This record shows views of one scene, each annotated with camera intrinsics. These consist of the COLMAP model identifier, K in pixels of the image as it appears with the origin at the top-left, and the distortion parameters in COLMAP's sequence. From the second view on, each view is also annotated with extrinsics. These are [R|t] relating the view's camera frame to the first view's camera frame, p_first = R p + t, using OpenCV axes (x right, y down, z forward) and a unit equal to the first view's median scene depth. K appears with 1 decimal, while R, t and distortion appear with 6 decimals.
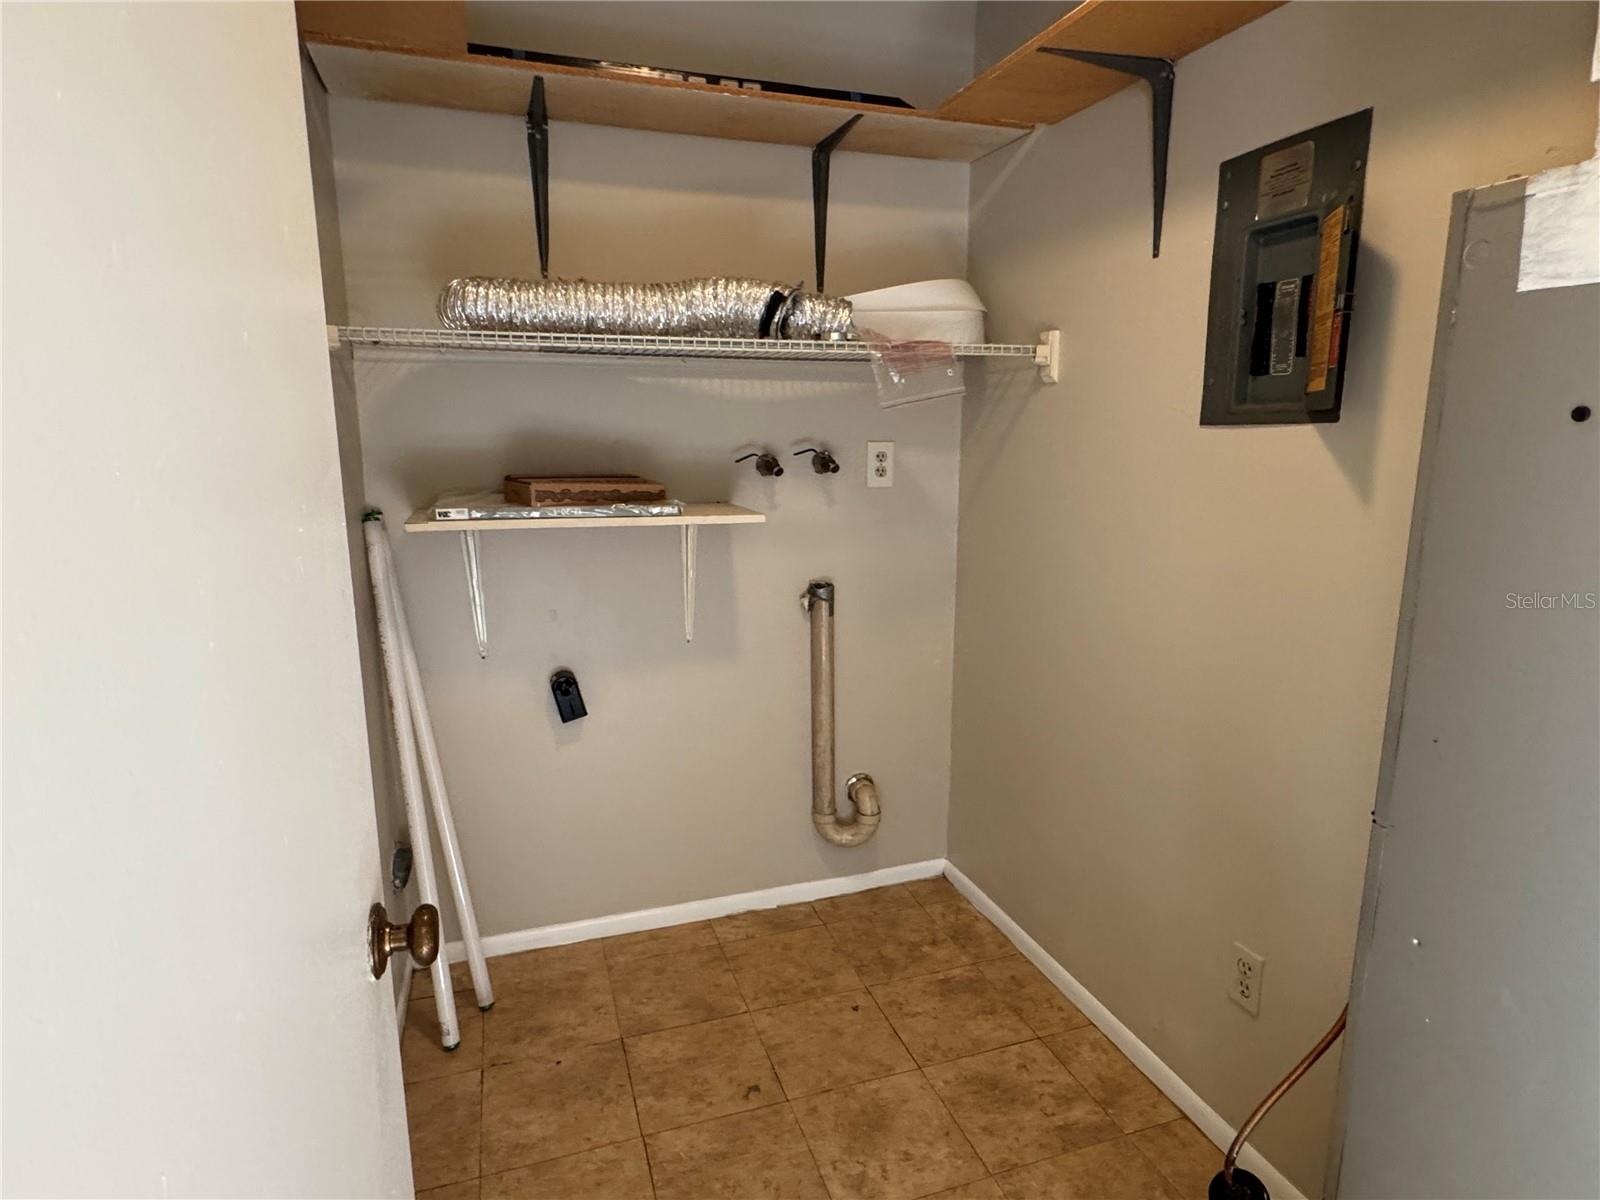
lens RADIAL K [[912.5, 0, 790.1], [0, 912.5, 604.4], [0, 0, 1]] dist [0.000560, -0.000479]
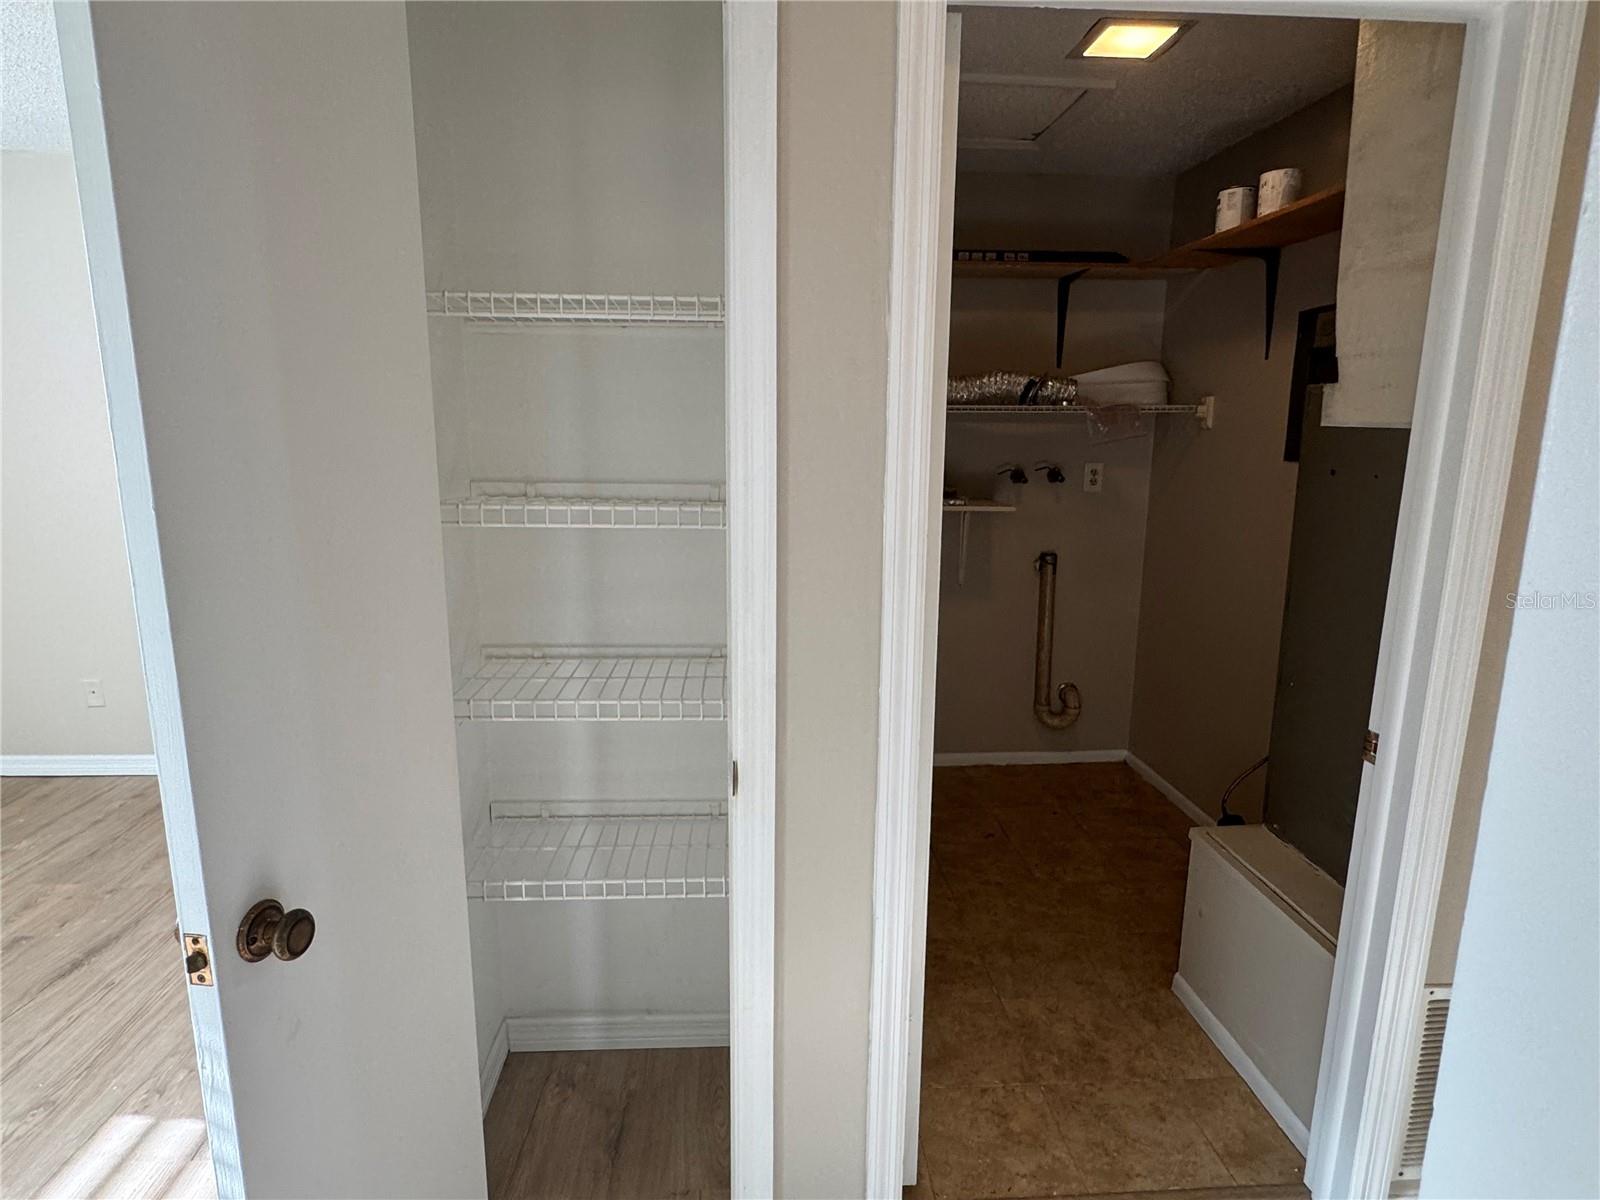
lens RADIAL K [[912.5, 0, 790.1], [0, 912.5, 604.4], [0, 0, 1]] dist [0.000560, -0.000479]
pose [[0.968751, 0.056702, -0.241467, -0.013658], [-0.056407, 0.998375, 0.008140, 0.085885], [0.241536, 0.005734, 0.970375, -0.688332]]
